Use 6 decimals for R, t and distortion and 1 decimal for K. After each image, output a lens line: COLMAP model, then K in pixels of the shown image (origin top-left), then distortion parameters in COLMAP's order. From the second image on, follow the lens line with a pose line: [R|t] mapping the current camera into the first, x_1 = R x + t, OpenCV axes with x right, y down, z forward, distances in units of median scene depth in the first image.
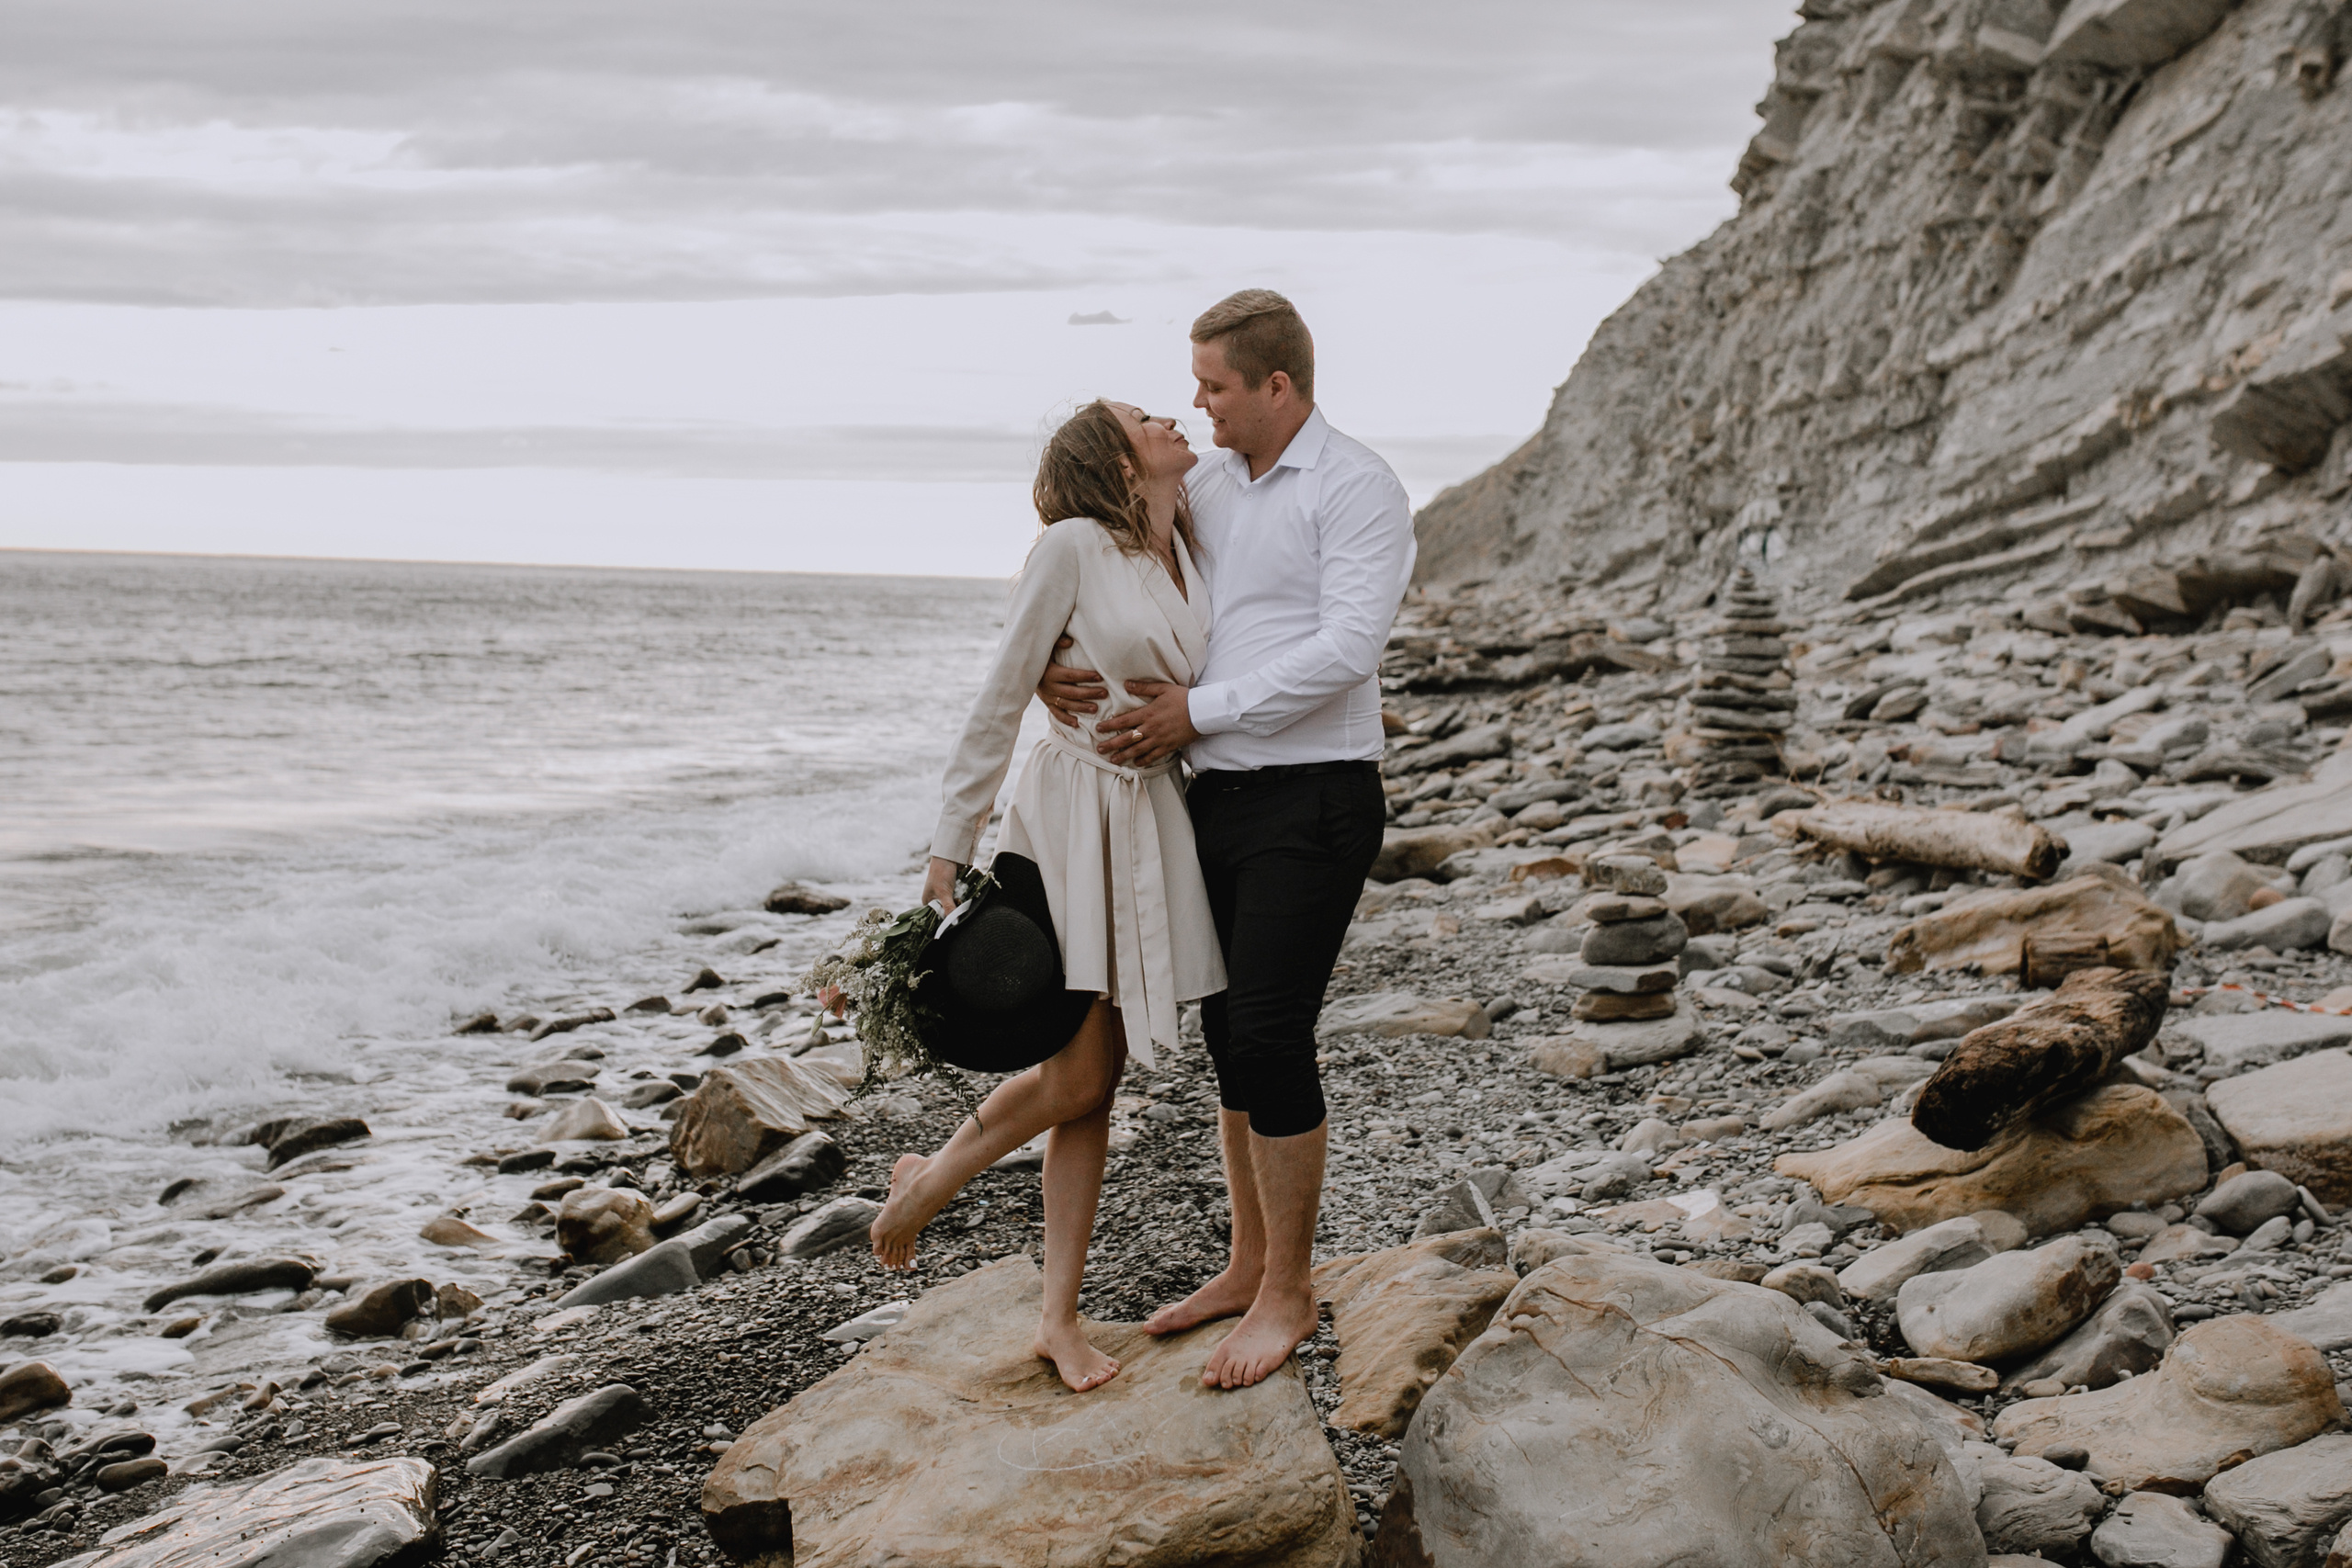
lens RADIAL K [[2715.6, 0, 1171.2], [0, 2715.6, 622.4], [0, 0, 1]] dist [-0.067306, 0.113827]
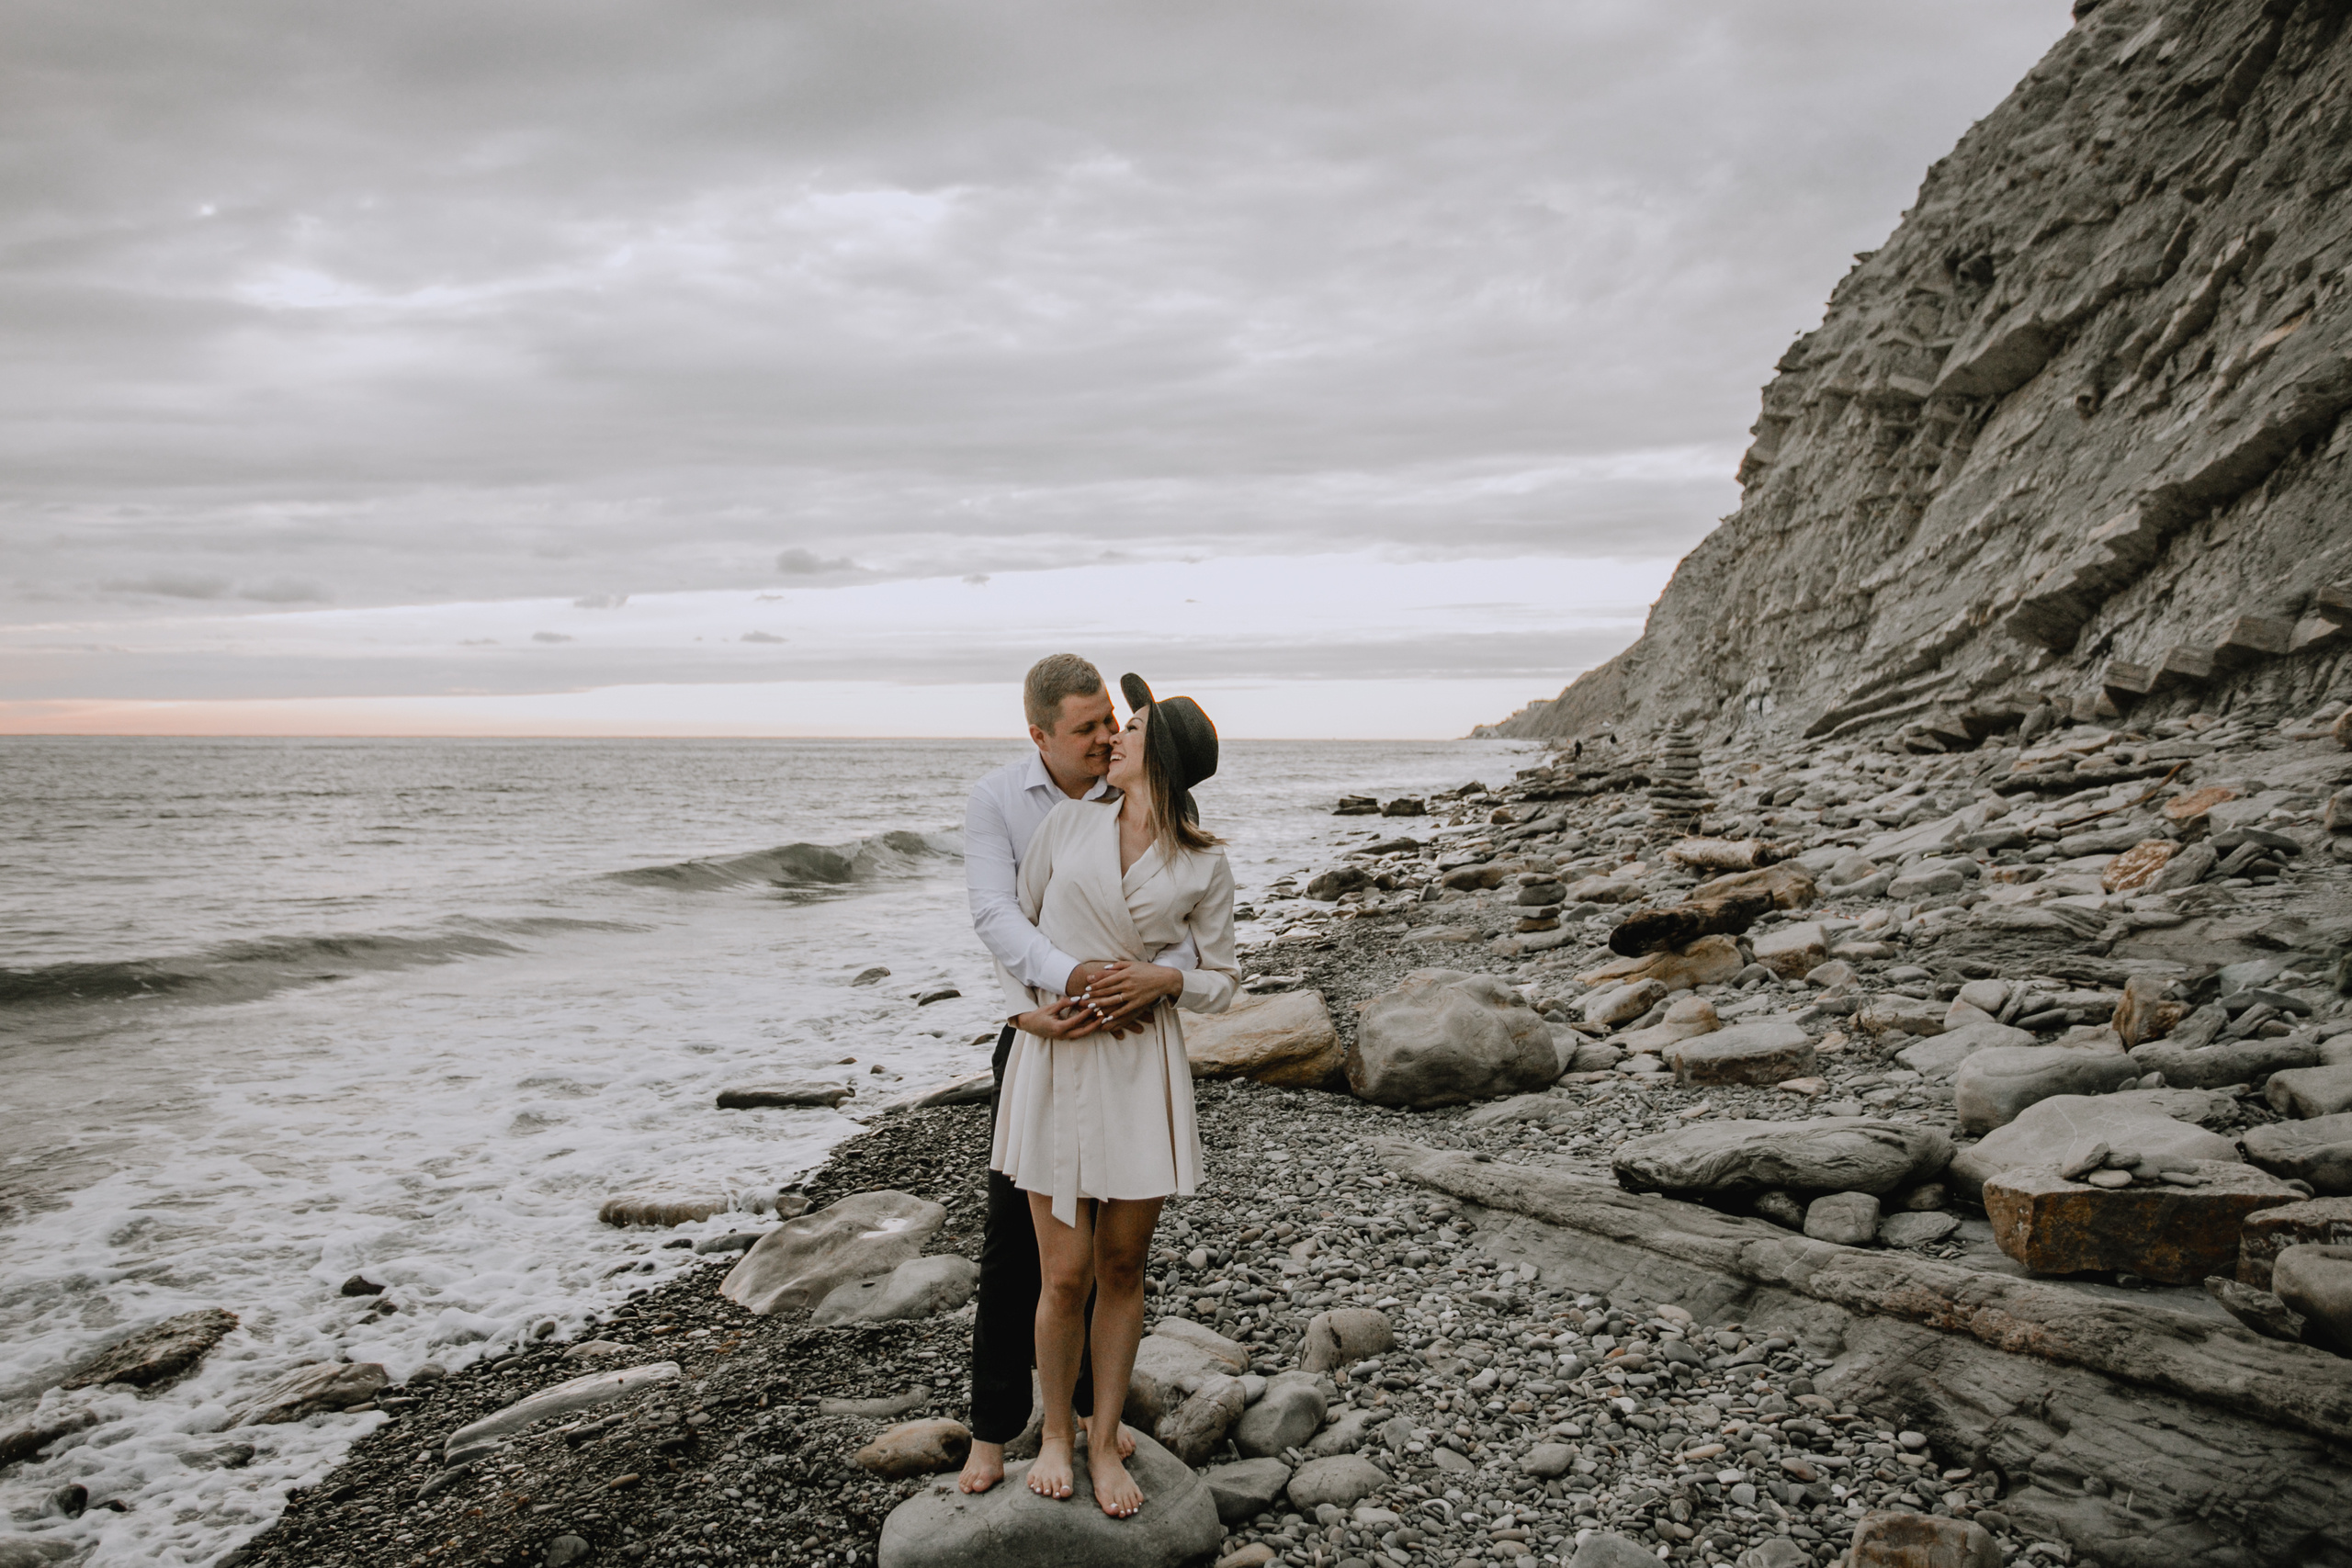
lens RADIAL K [[1771.1, 0, 1172.3], [0, 1771.1, 777.0], [0, 0, 1]] dist [-0.036659, 0.059236]
pose [[0.991074, -0.021788, -0.131522, 0.020581], [0.022430, 0.999743, 0.003402, 0.004141], [0.131414, -0.006321, 0.991307, -0.128018]]
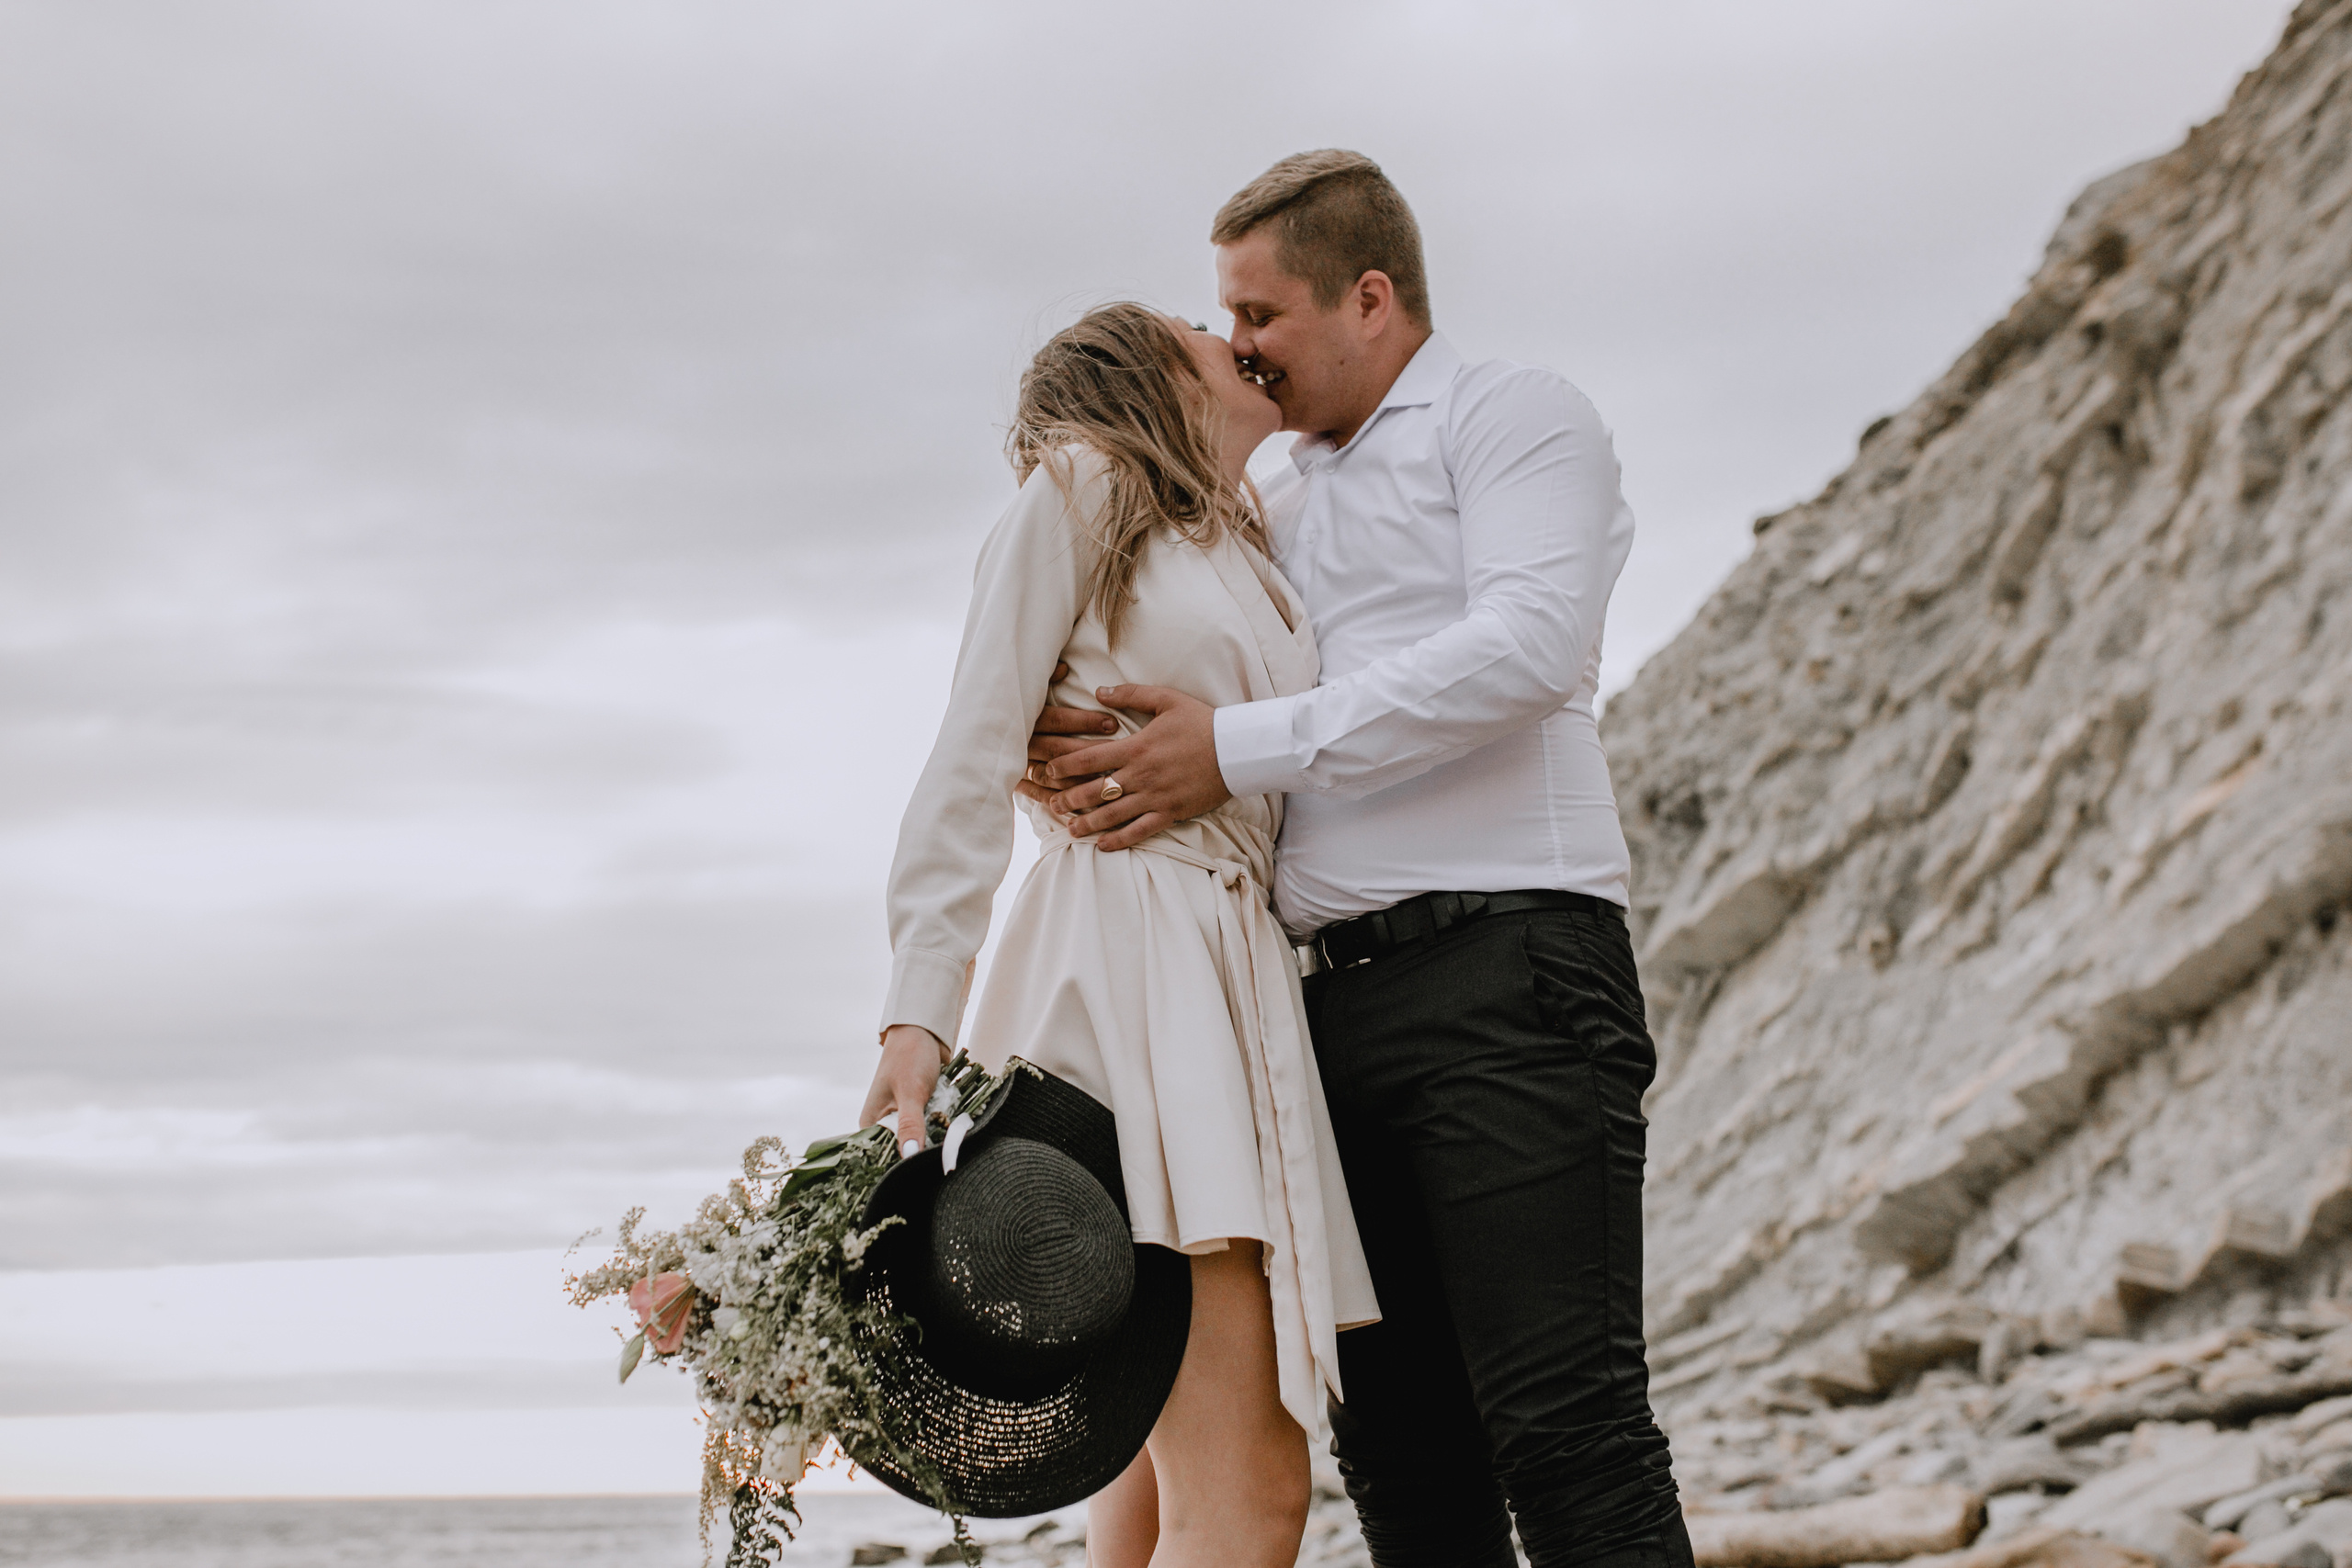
lens RADIAL K [[2235.0, 0, 1175.6], [0, 2235.0, 780.4], [0, 0, 1]] dist [-0.057802, 0.080422]
pose [[0.992297, -0.007732, 0.123642, -0.009457], [0.046405, 0.948585, -0.313104, 0.024148], [-0.114864, 0.316429, 0.941636, 0.089753]]
